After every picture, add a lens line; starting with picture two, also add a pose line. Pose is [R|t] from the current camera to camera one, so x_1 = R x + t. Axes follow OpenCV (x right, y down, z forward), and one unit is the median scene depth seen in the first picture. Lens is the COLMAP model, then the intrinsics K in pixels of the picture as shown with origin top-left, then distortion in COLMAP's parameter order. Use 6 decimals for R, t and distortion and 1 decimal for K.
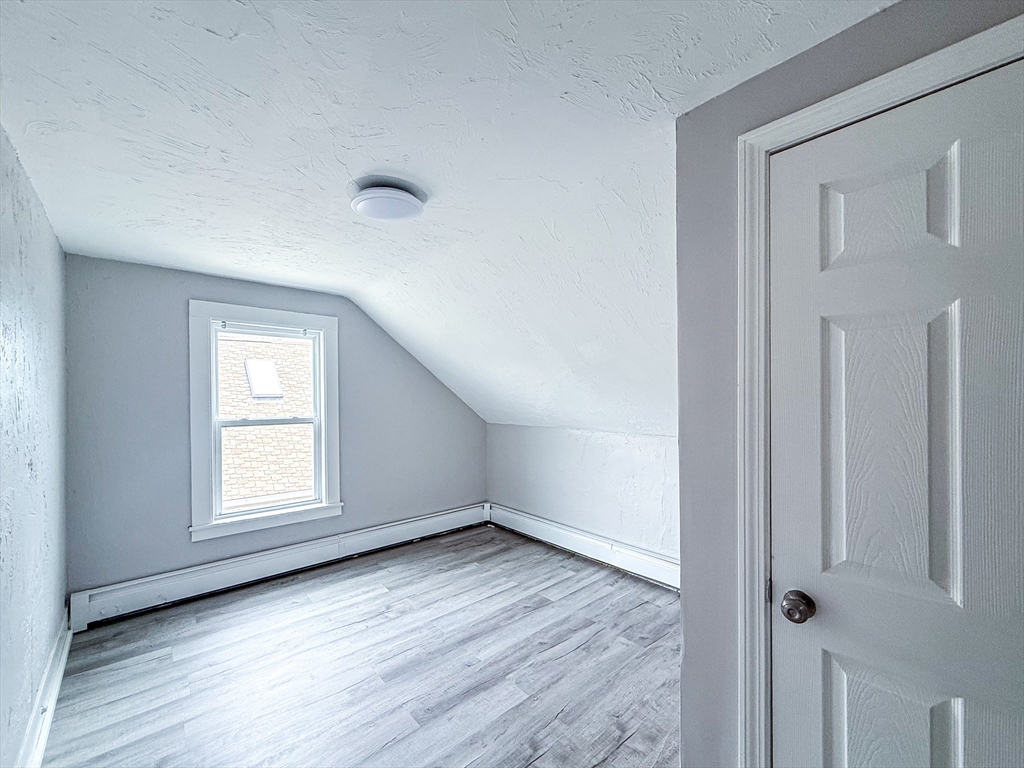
lens RADIAL K [[413.4, 0, 514.5], [0, 413.4, 385.9], [0, 0, 1]] dist [0.000403, 0.000283]
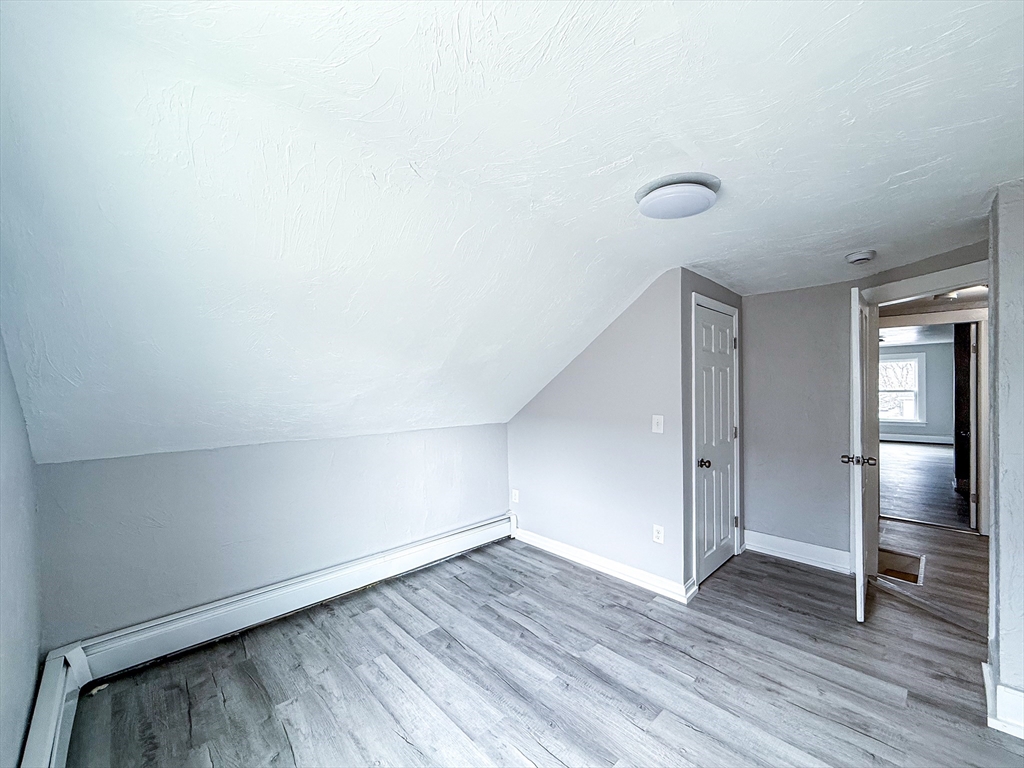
lens RADIAL K [[413.4, 0, 514.5], [0, 413.4, 385.9], [0, 0, 1]] dist [0.000403, 0.000283]
pose [[-0.031012, 0.003309, 0.999514, -0.763651], [-0.015701, 0.999870, -0.003798, 0.019406], [-0.999396, -0.015811, -0.030956, 0.868180]]
